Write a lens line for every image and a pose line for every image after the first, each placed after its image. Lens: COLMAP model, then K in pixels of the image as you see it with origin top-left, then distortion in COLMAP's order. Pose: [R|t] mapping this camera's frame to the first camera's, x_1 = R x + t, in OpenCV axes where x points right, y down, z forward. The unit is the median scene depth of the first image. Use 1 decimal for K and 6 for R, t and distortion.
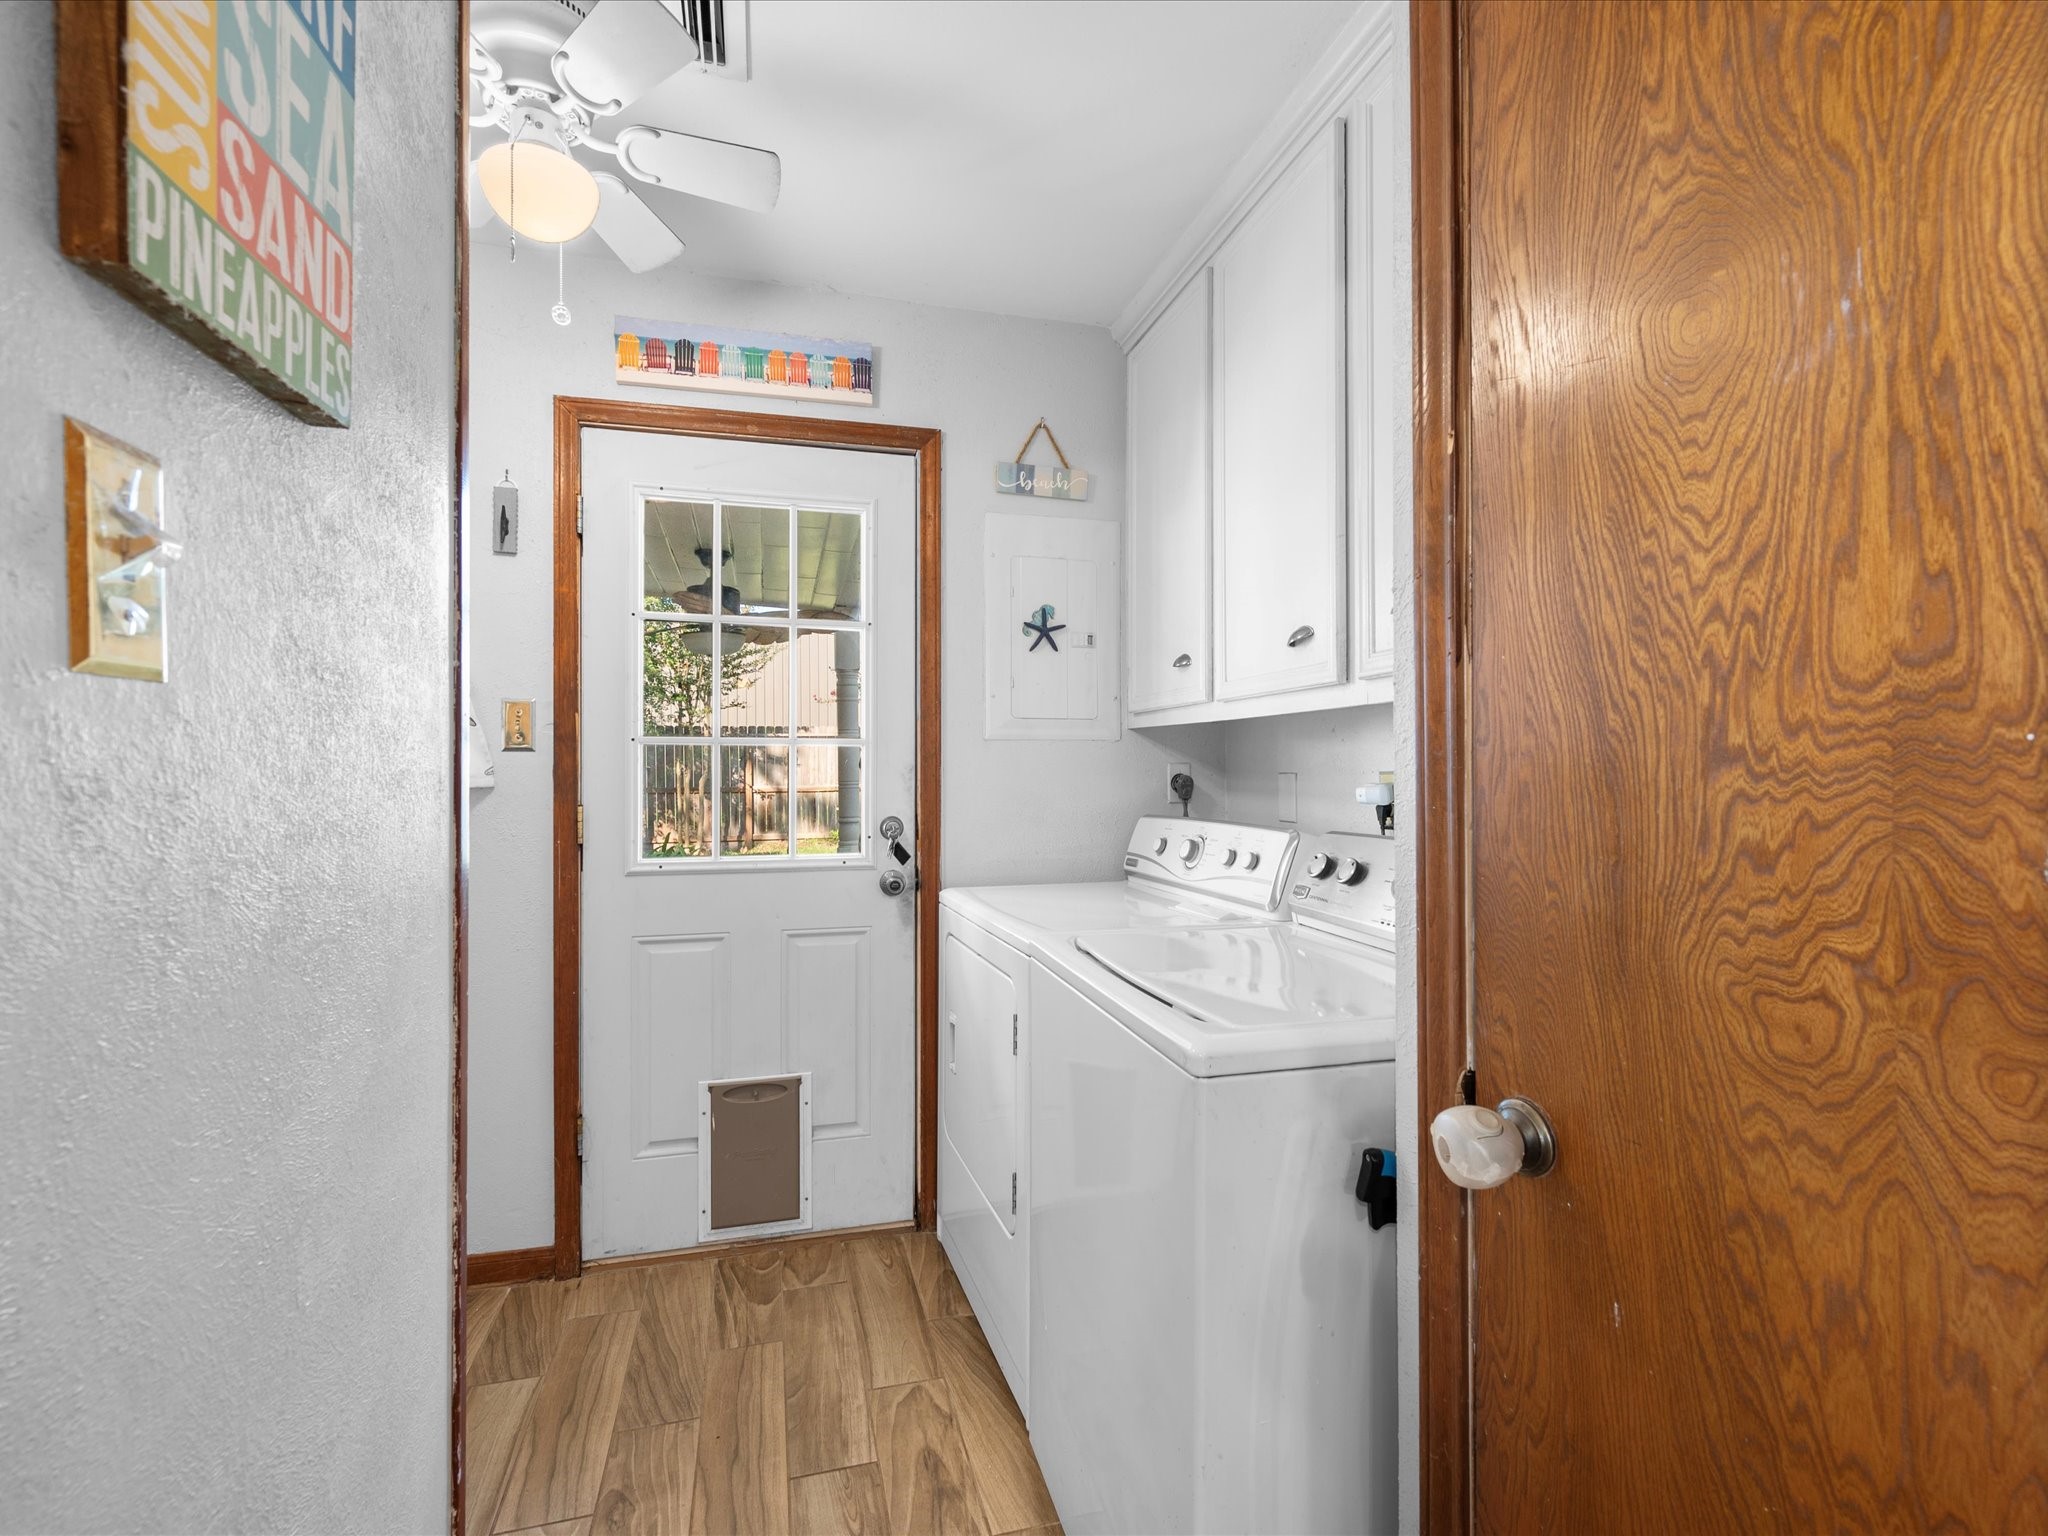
lens RADIAL K [[939.0, 0, 1024.4], [0, 939.0, 770.3], [0, 0, 1]] dist [0.001047, -0.000223]
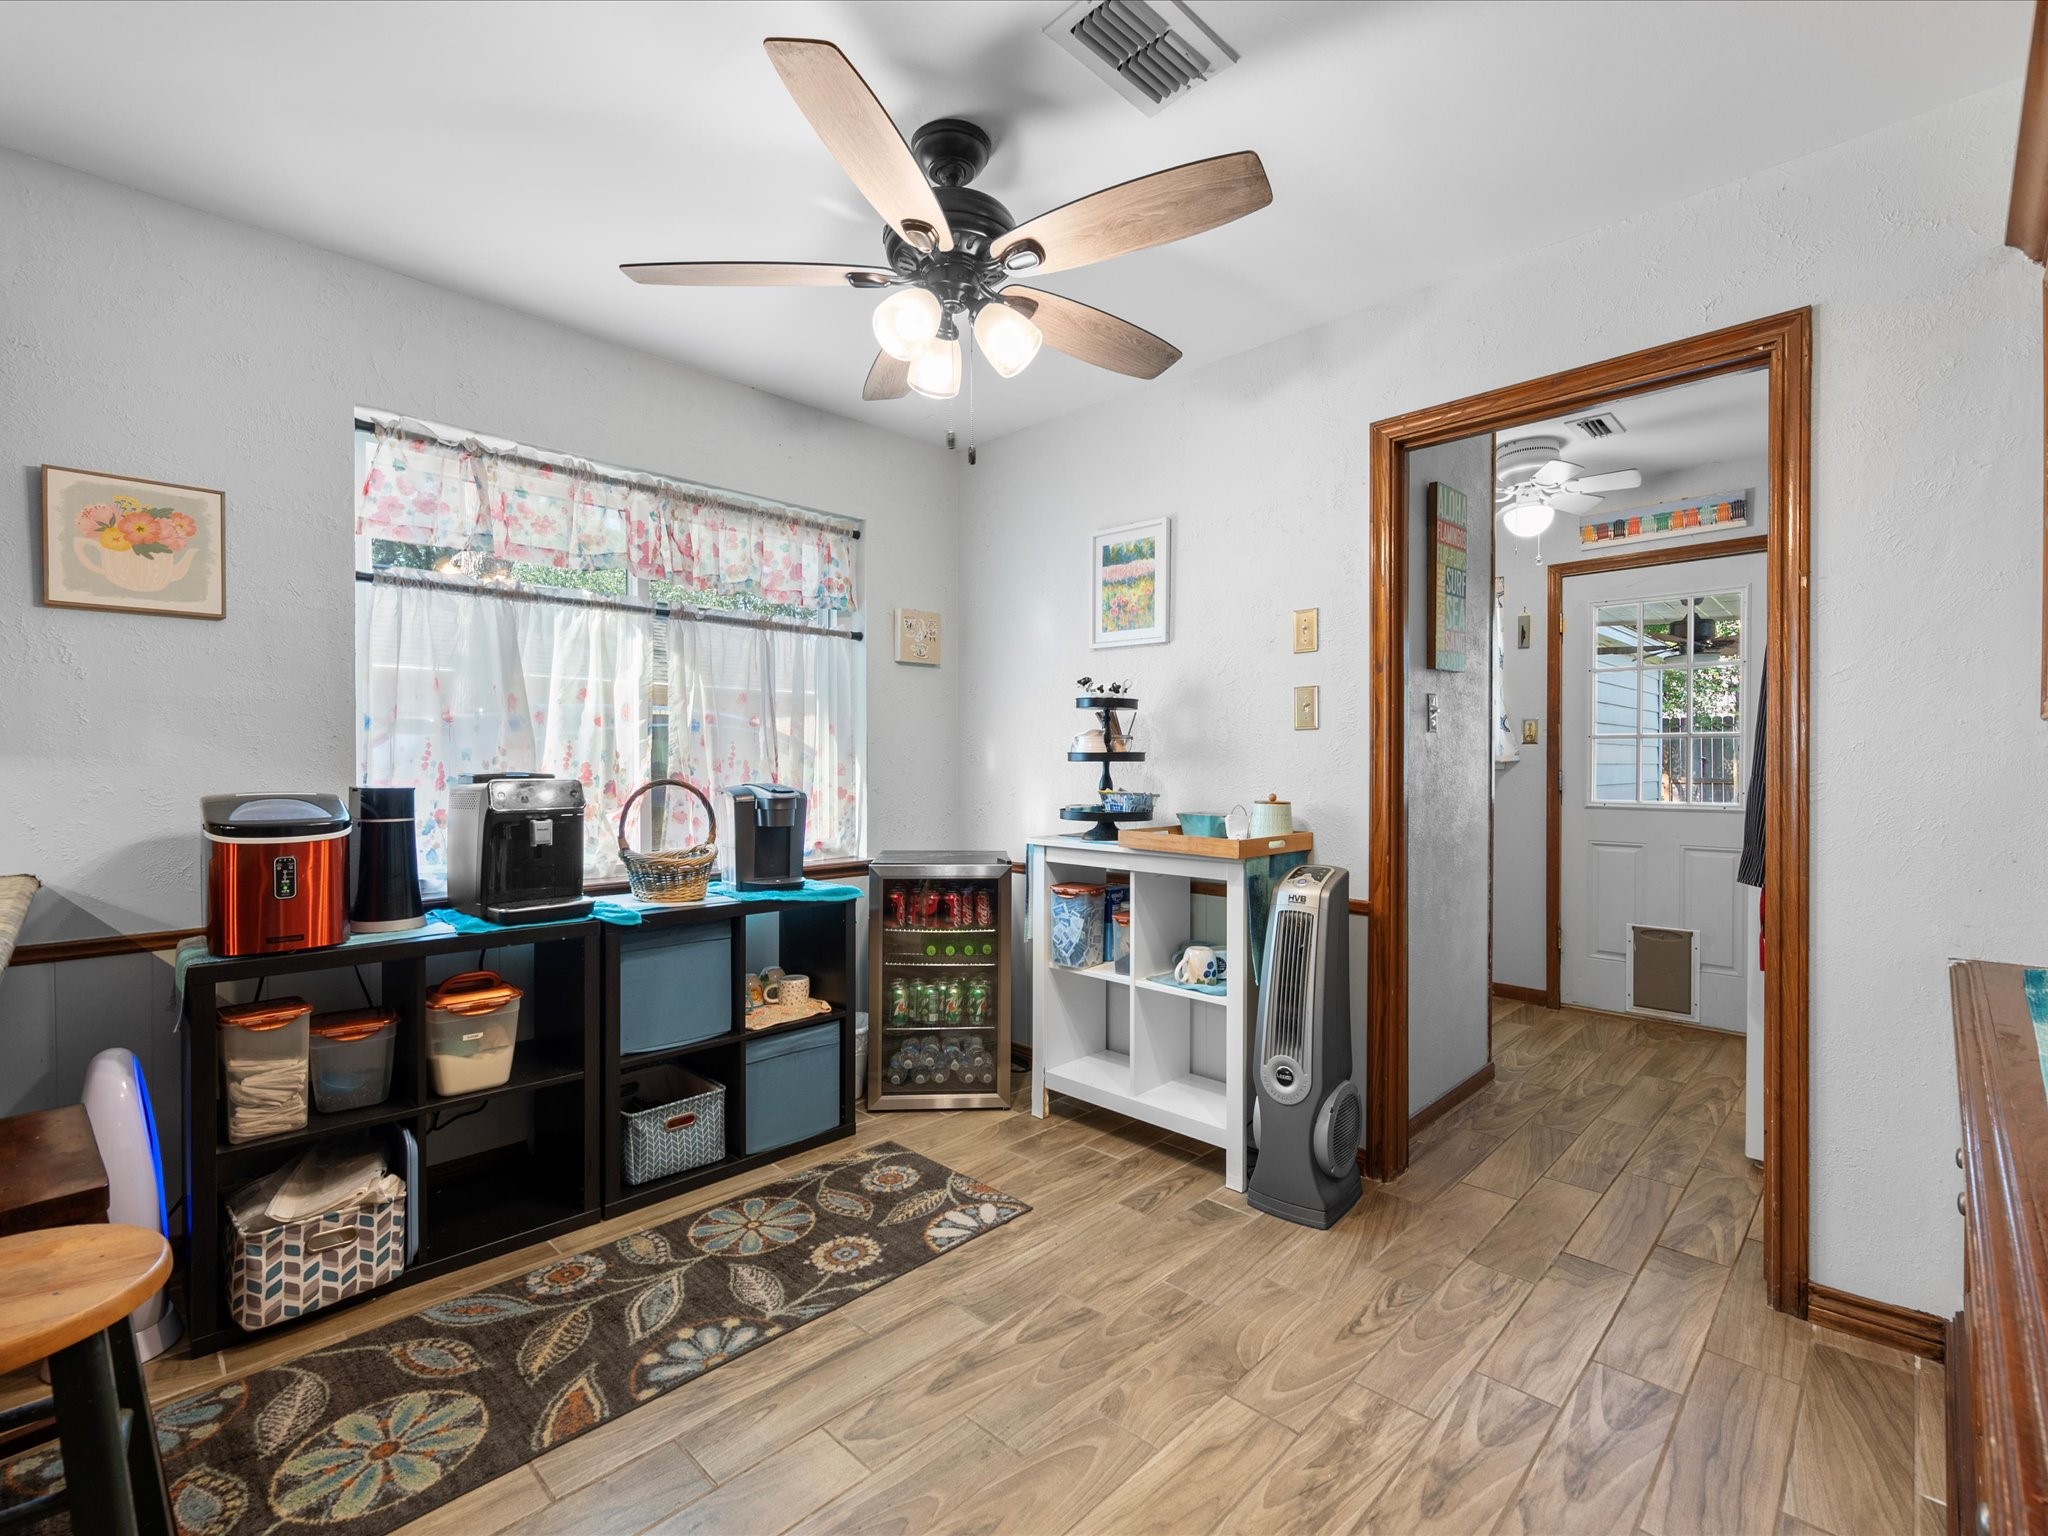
lens RADIAL K [[939.0, 0, 1025.6], [0, 939.0, 765.0], [0, 0, 1]] dist [0.001047, -0.000223]
pose [[0.508979, 0.003179, -0.860773, 0.631586], [-0.002541, 0.999994, 0.002190, 0.022556], [0.860775, 0.001073, 0.508984, -0.938476]]
